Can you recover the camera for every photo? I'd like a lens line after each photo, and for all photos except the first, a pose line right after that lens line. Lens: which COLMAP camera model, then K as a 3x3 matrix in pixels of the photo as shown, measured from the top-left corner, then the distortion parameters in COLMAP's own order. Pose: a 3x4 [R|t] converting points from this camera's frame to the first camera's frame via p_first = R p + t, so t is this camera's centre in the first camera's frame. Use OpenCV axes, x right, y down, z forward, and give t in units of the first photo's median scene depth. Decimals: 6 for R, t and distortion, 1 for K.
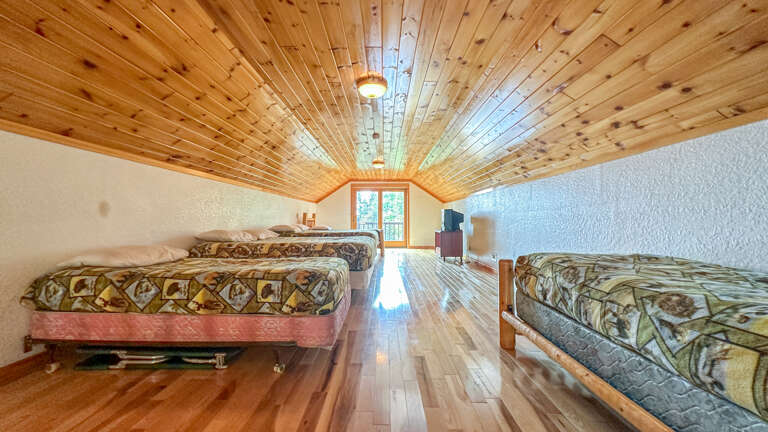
lens RADIAL K [[313.6, 0, 382.6], [0, 313.6, 217.6], [0, 0, 1]] dist [-0.000732, 0.000337]
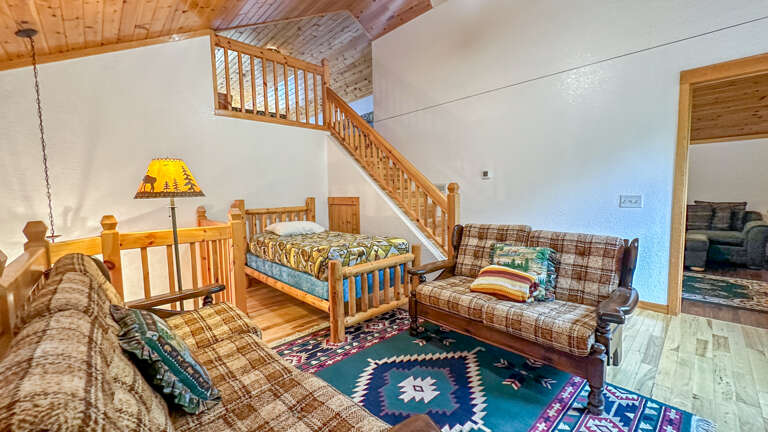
lens RADIAL K [[313.6, 0, 384.6], [0, 313.6, 216.1], [0, 0, 1]] dist [-0.000732, 0.000337]
pose [[0.723062, -0.075976, 0.686592, -1.516248], [0.020666, 0.995867, 0.088436, 0.811867], [-0.690473, -0.049755, 0.721645, -1.800054]]
